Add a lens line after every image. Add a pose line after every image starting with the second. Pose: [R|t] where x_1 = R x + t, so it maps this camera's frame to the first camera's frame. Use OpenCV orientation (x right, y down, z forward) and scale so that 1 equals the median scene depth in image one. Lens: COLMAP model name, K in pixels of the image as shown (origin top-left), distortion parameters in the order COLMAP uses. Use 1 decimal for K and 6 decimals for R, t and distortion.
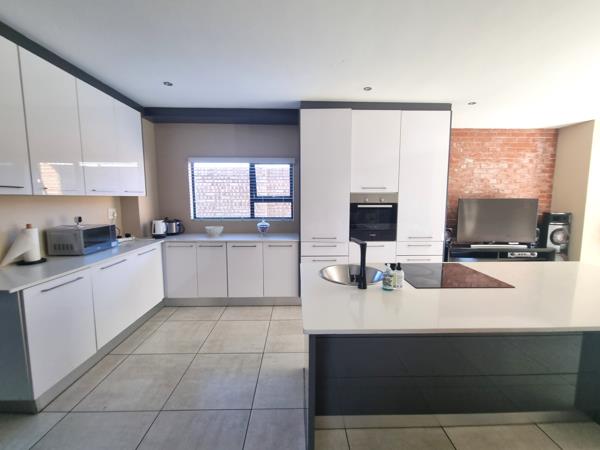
lens RADIAL K [[245.8, 0, 301.8], [0, 245.8, 222.5], [0, 0, 1]] dist [-0.000849, -0.000455]
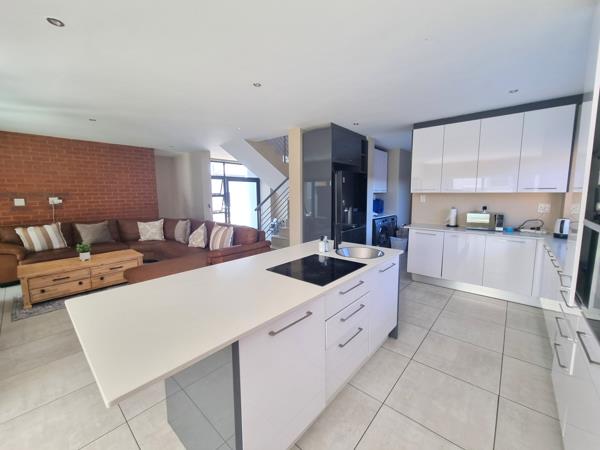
lens RADIAL K [[249.3, 0, 301.4], [0, 249.3, 222.9], [0, 0, 1]] dist [0.015414, -0.000148]
pose [[-0.673554, 0.093111, -0.733249, 0.685583], [-0.068764, 0.979838, 0.187590, -0.092488], [0.735932, 0.176773, -0.653571, 0.796397]]
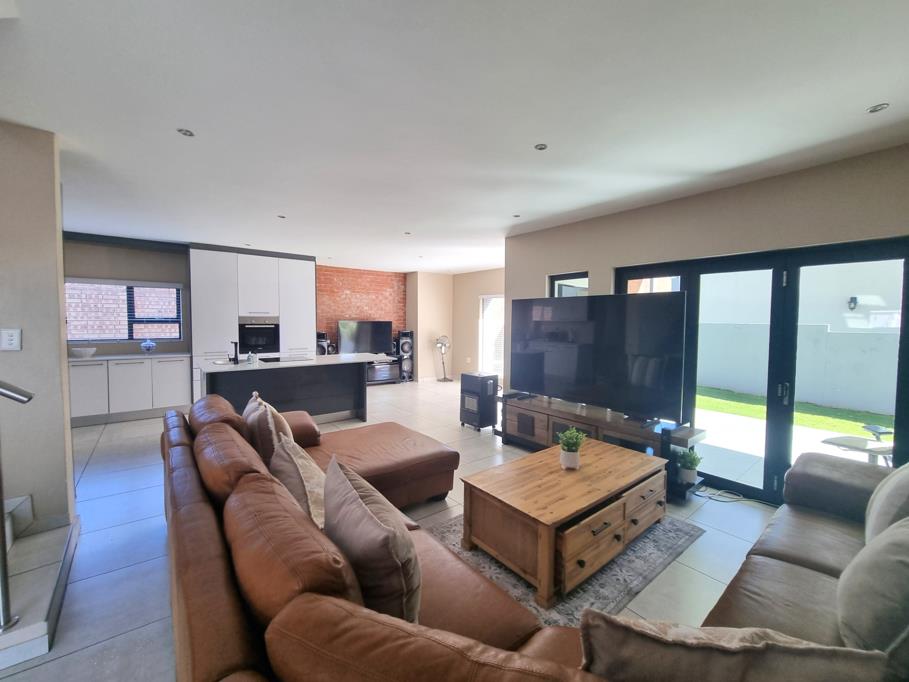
lens RADIAL K [[372.4, 0, 457.2], [0, 372.4, 337.2], [0, 0, 1]] dist [-0.000849, -0.000455]
pose [[0.794174, -0.021679, 0.607304, -0.068350], [0.054070, 0.997921, -0.035085, 0.101990], [-0.605281, 0.060700, 0.793694, -1.049314]]
